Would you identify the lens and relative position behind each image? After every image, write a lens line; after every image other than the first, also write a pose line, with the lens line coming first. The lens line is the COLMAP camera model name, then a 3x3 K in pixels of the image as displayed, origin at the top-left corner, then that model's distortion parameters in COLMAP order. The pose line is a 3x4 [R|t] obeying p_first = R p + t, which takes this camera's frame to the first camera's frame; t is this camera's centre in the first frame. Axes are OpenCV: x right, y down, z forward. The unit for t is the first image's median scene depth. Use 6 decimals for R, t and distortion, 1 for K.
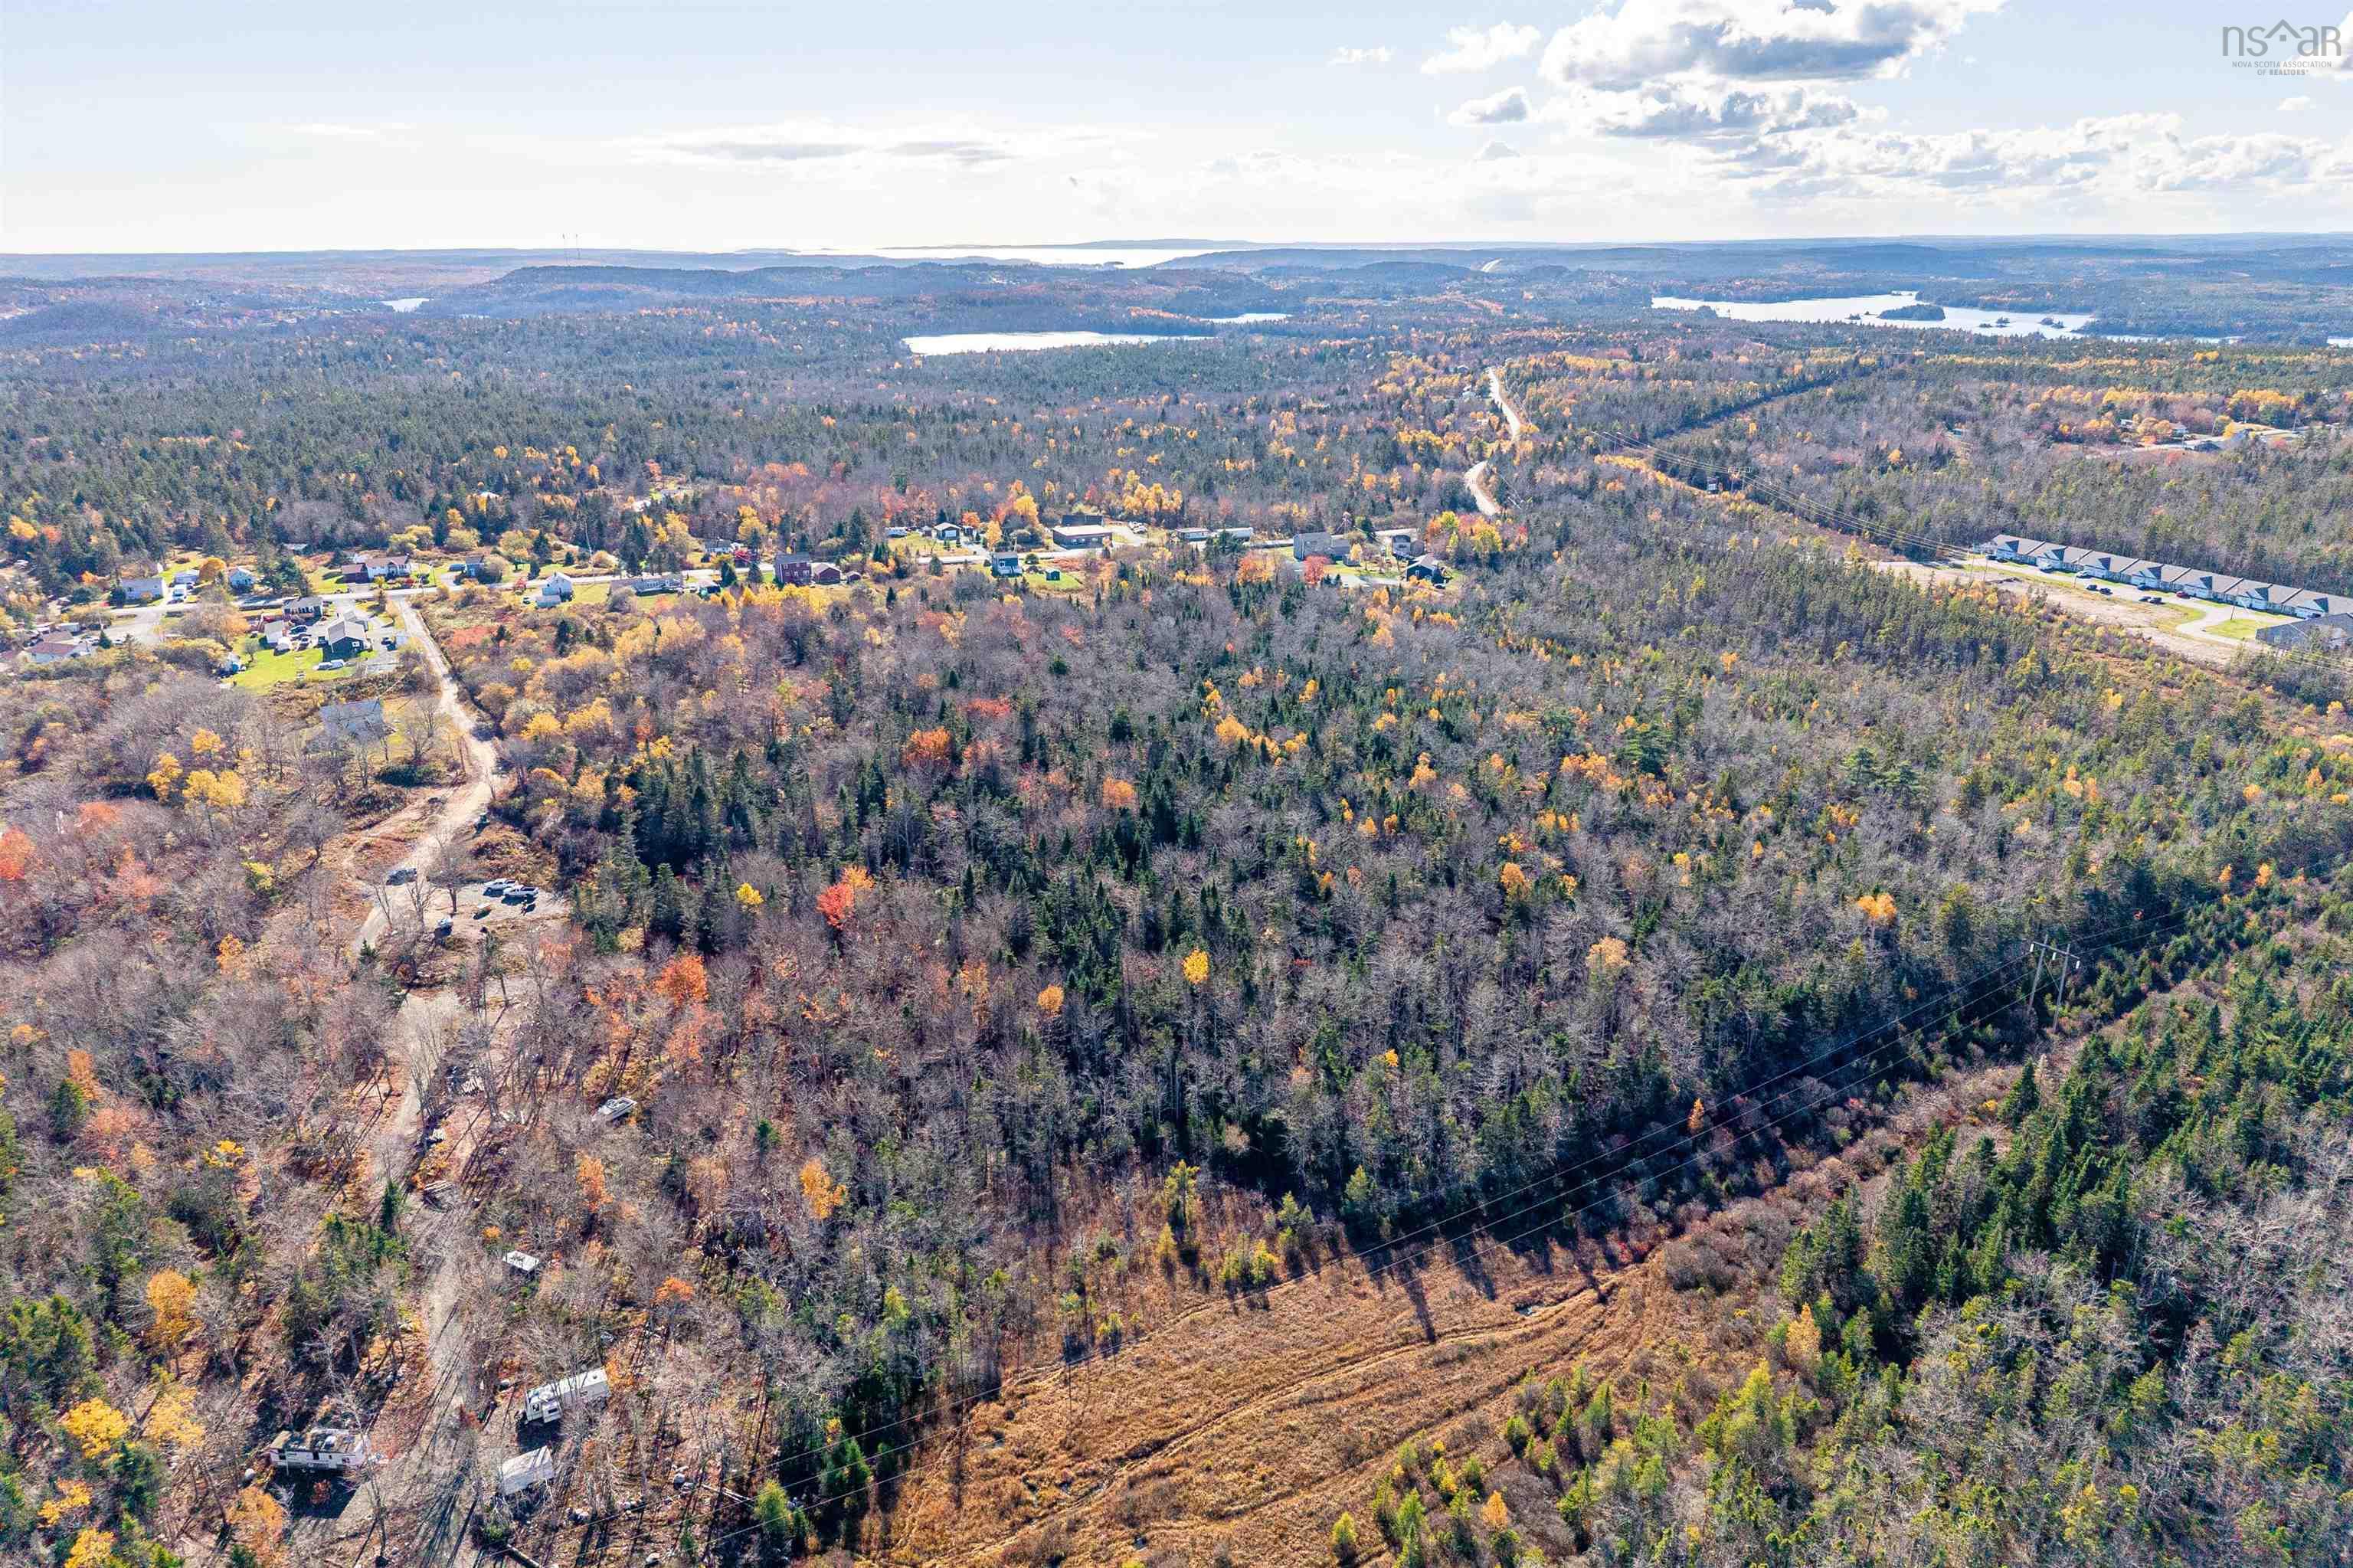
lens RADIAL K [[1596.4, 0, 1178.2], [0, 1596.4, 728.5], [0, 0, 1]] dist [0.010467, -0.012131]
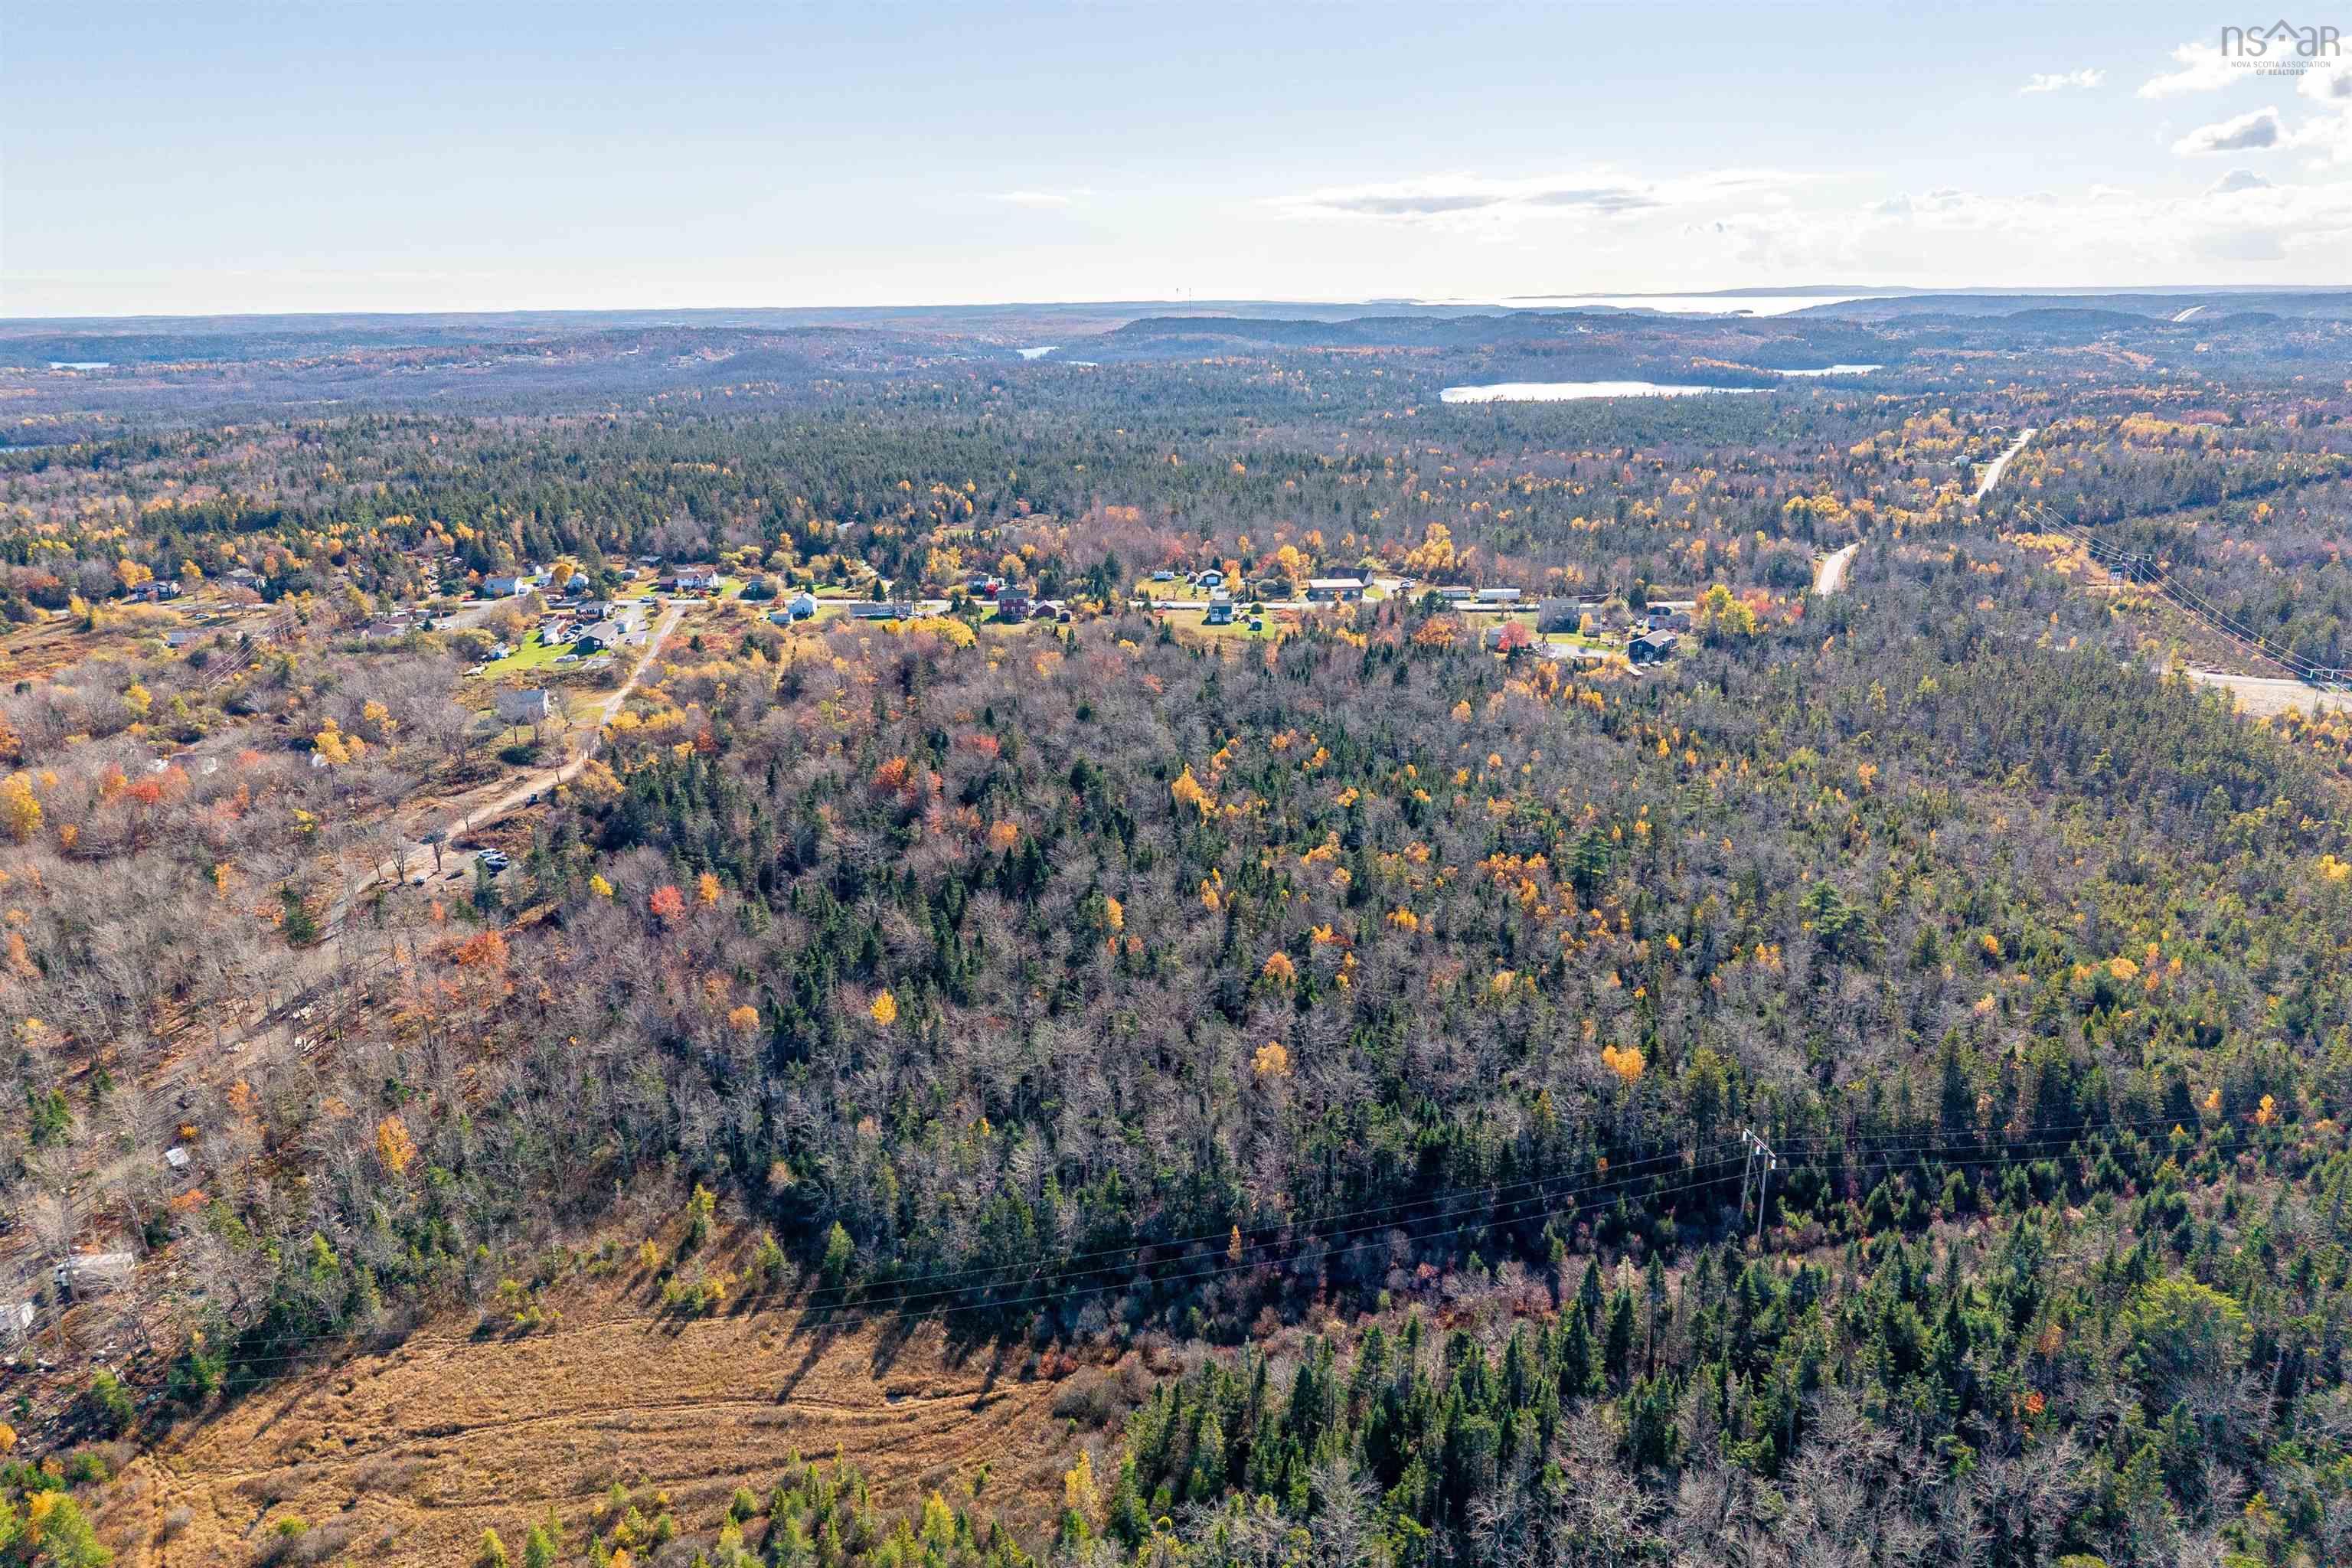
lens RADIAL K [[1595.6, 0, 1177.7], [0, 1595.6, 728.5], [0, 0, 1]] dist [0.010467, -0.012131]
pose [[0.930721, 0.088470, -0.354868, 0.215531], [-0.098593, 0.995072, -0.010508, -0.014465], [0.352189, 0.044768, 0.934858, 0.043276]]
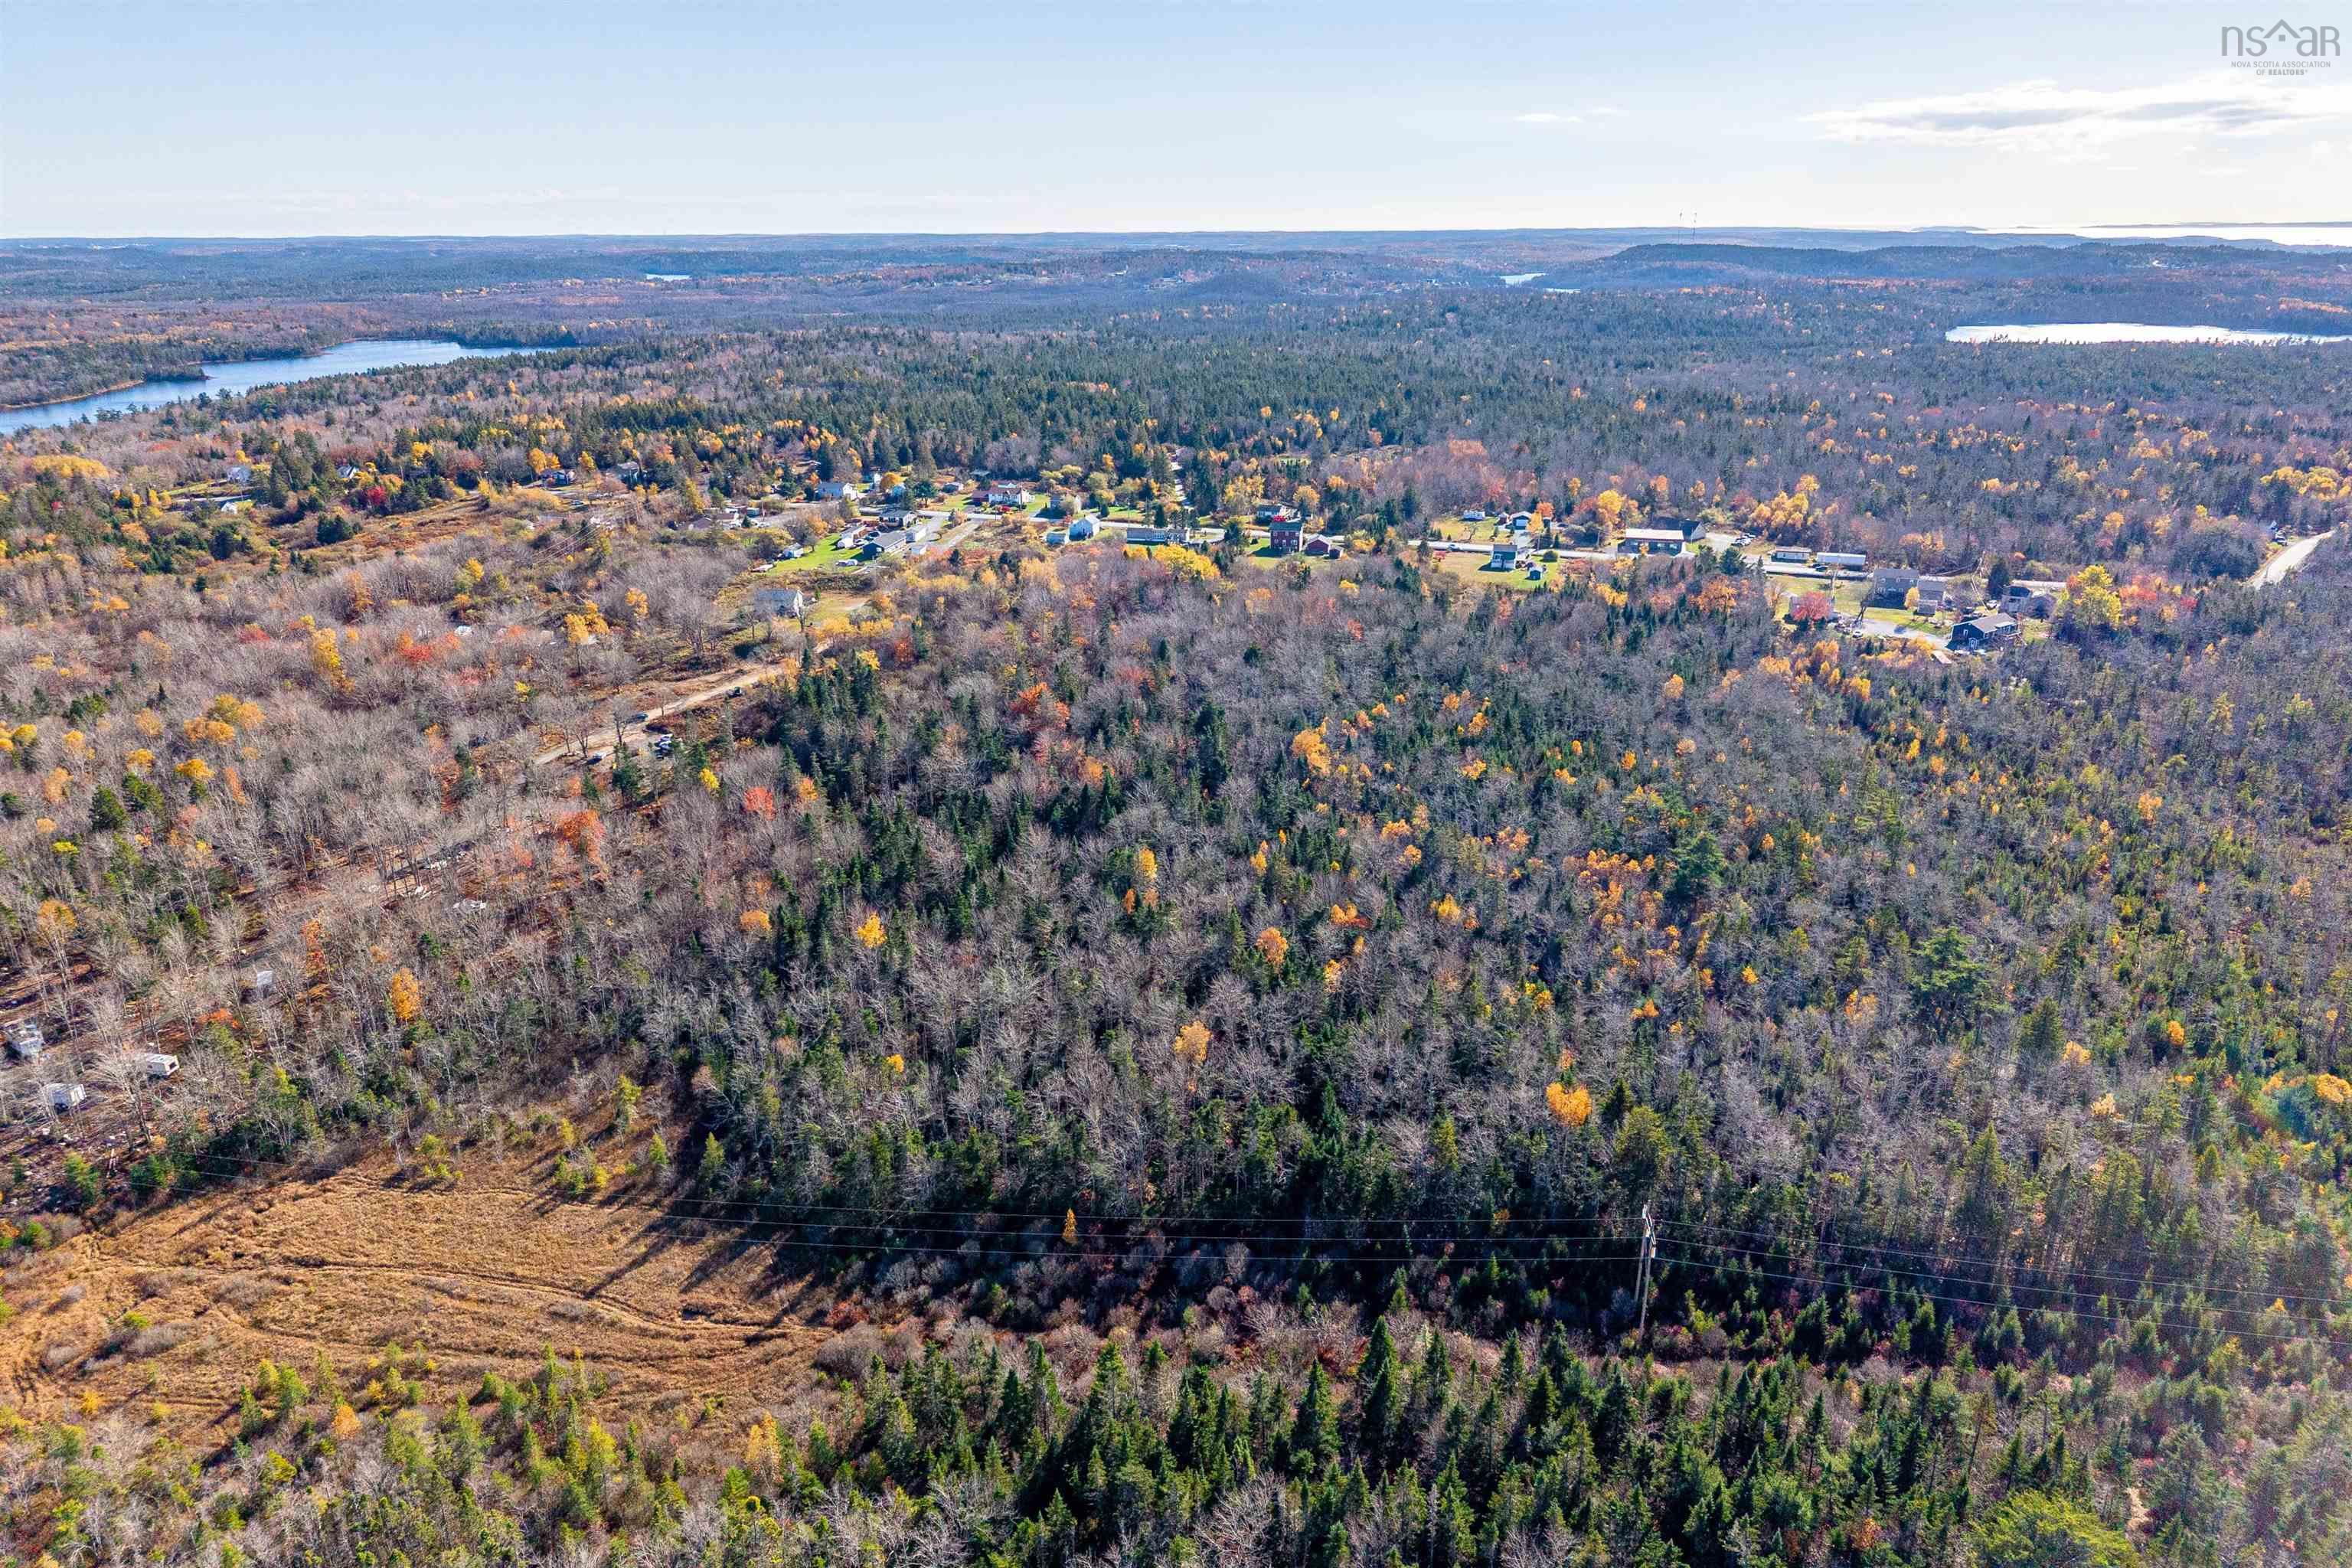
lens RADIAL K [[1595.6, 0, 1177.7], [0, 1595.6, 728.5], [0, 0, 1]] dist [0.010467, -0.012131]
pose [[0.779402, 0.187930, -0.597675, 0.304269], [-0.180411, 0.980867, 0.073152, -0.035355], [0.599987, 0.050812, 0.798394, 0.120389]]
